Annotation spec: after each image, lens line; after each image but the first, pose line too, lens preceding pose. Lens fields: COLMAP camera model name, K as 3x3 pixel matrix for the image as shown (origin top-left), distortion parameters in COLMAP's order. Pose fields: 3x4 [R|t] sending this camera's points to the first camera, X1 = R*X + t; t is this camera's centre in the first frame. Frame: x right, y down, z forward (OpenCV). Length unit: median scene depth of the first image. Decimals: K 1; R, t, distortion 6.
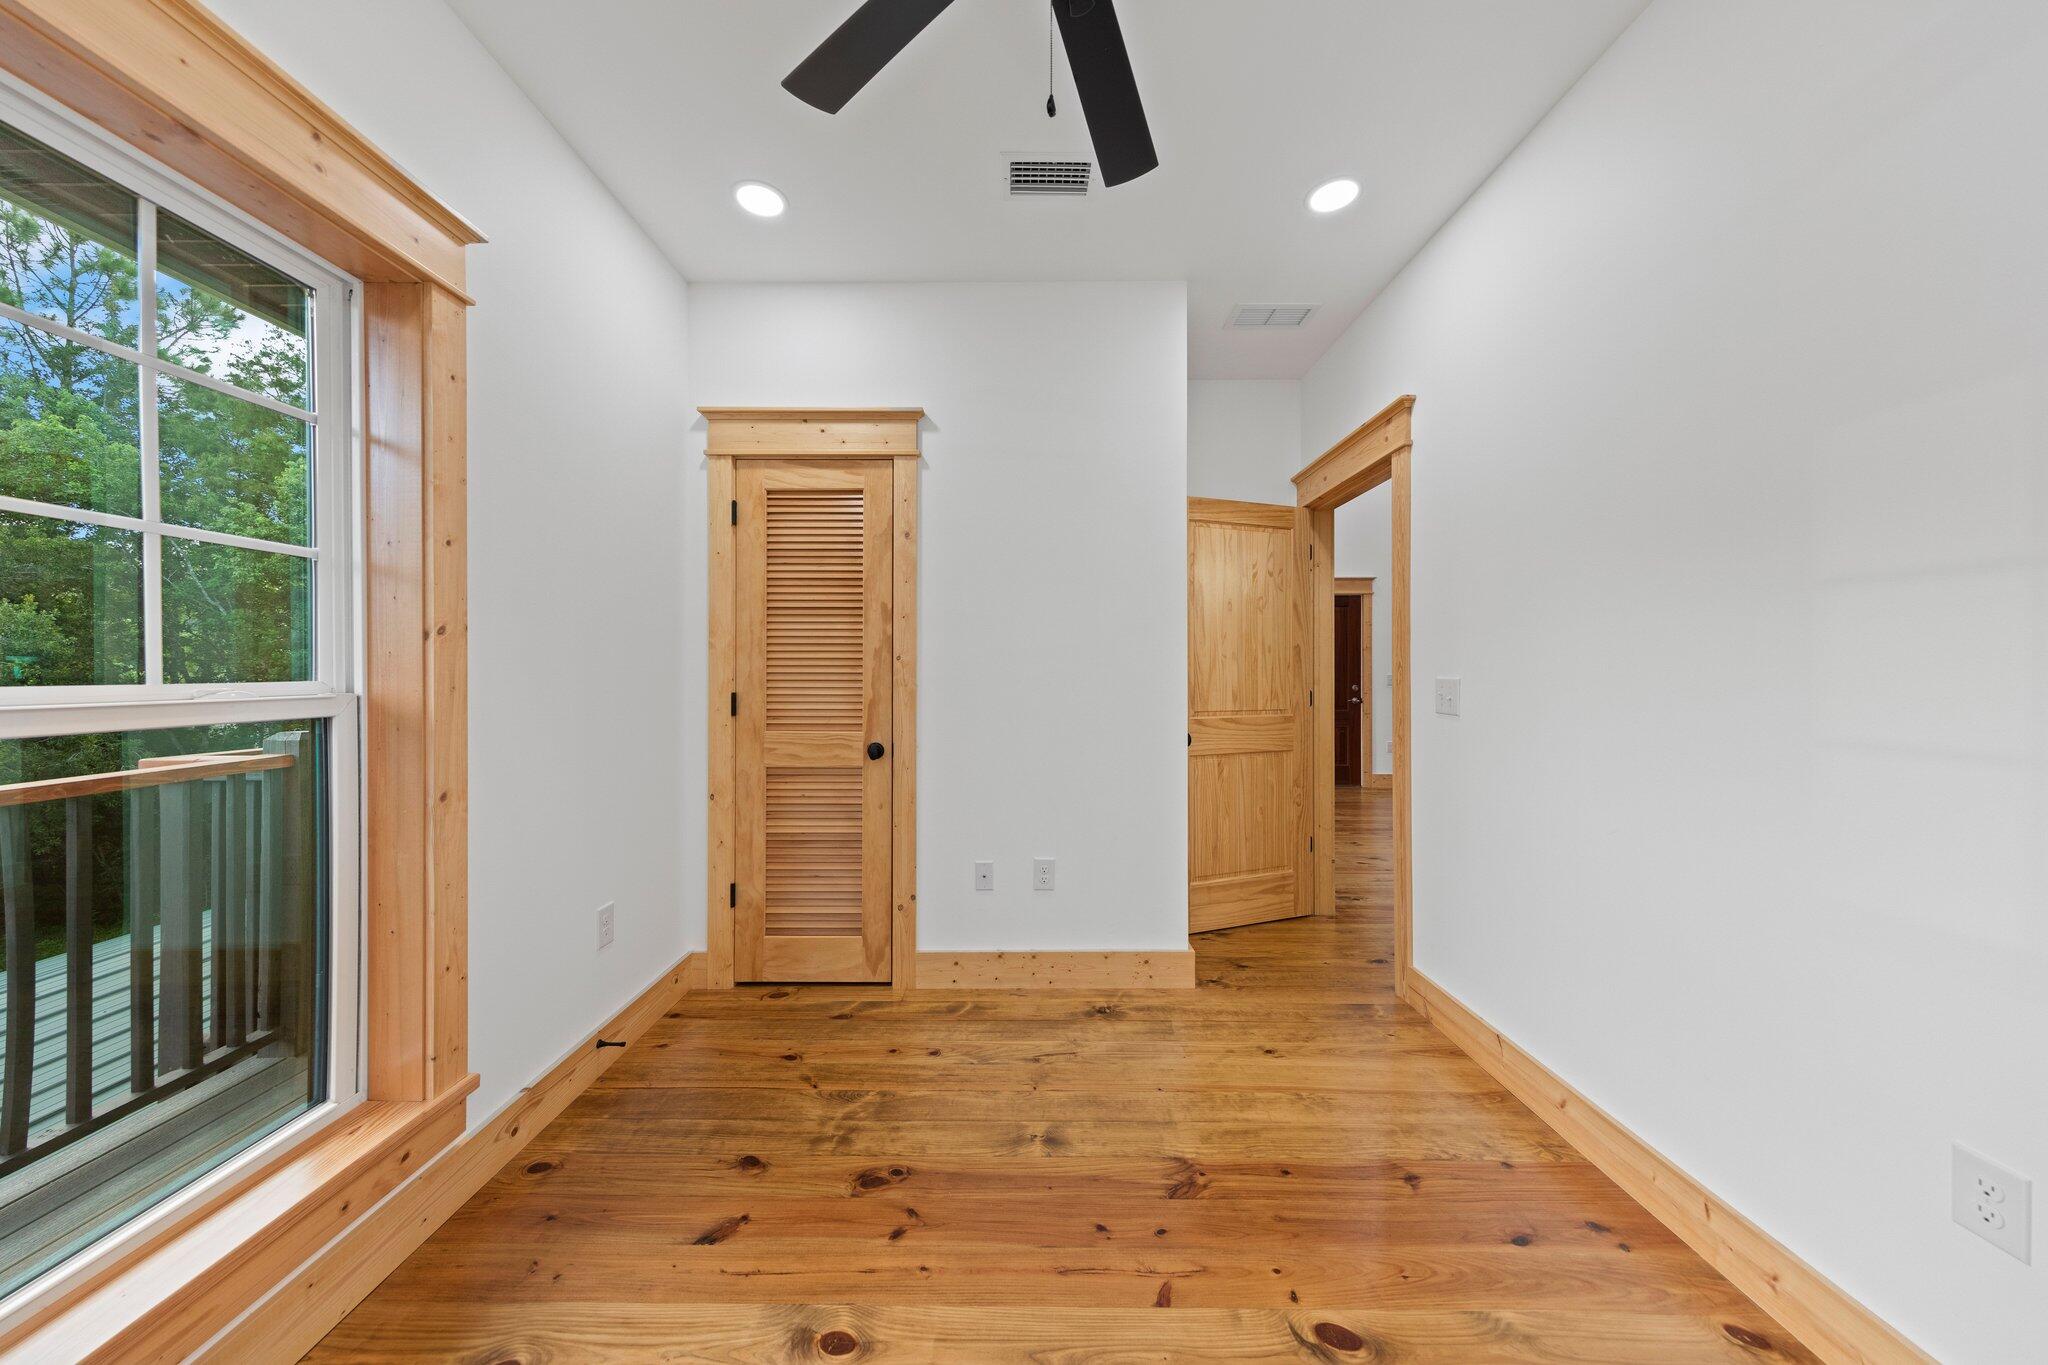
lens RADIAL K [[665.9, 0, 1020.2], [0, 665.9, 674.1], [0, 0, 1]] dist [0.014851, -0.004127]
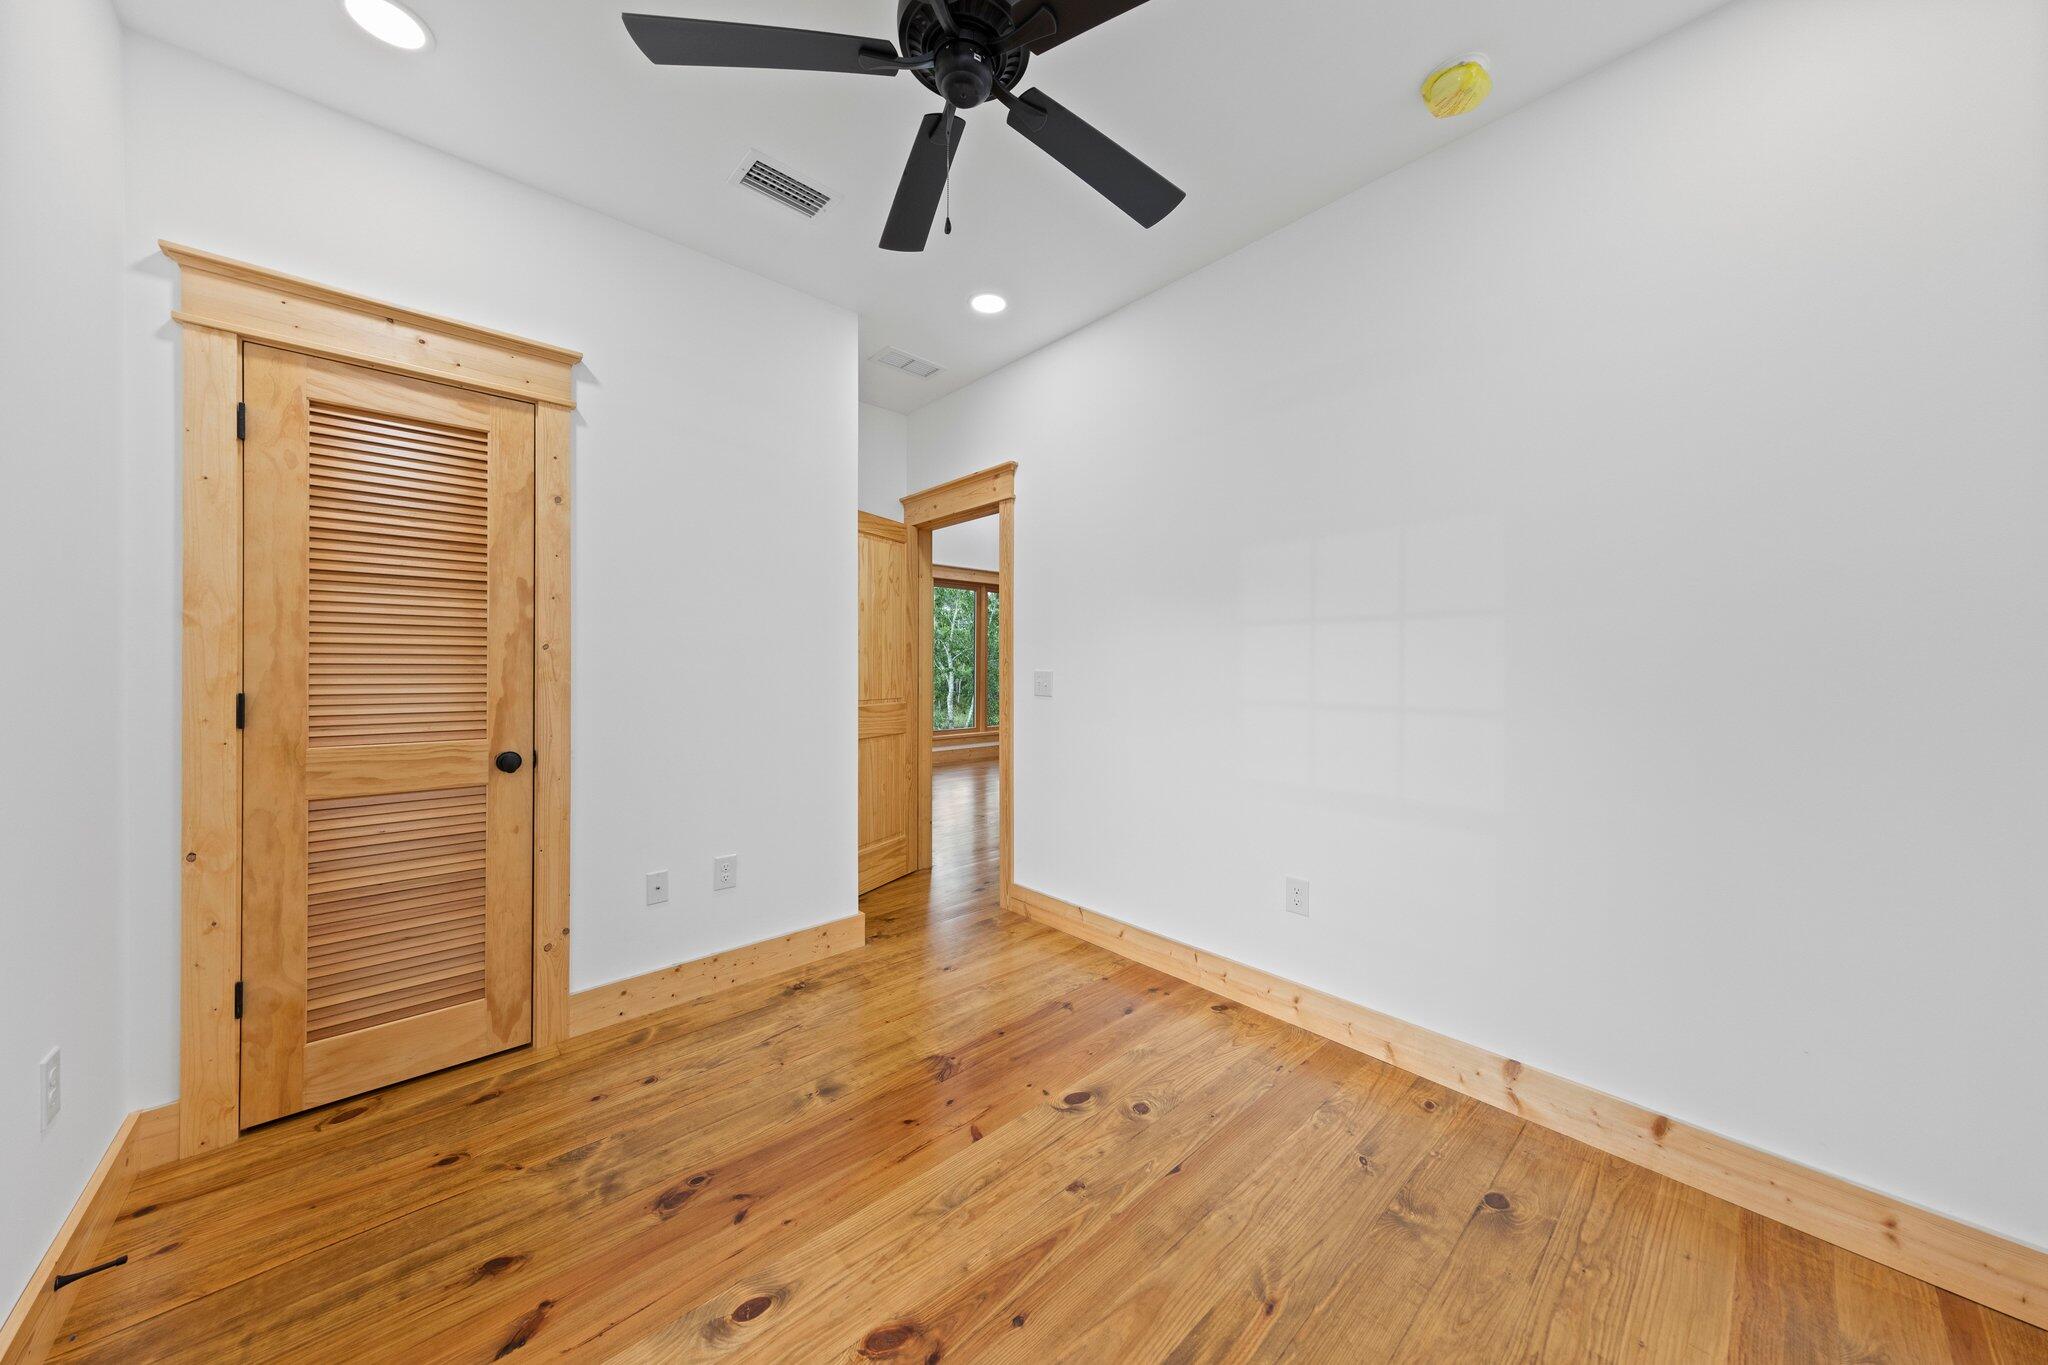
lens RADIAL K [[684.9, 0, 1026.7], [0, 684.9, 671.5], [0, 0, 1]] dist [0.007039, -0.000082]
pose [[0.732163, -0.002019, 0.681127, -0.398445], [-0.001090, 0.999991, 0.004136, 0.002684], [-0.681129, -0.003770, 0.732154, -0.038052]]
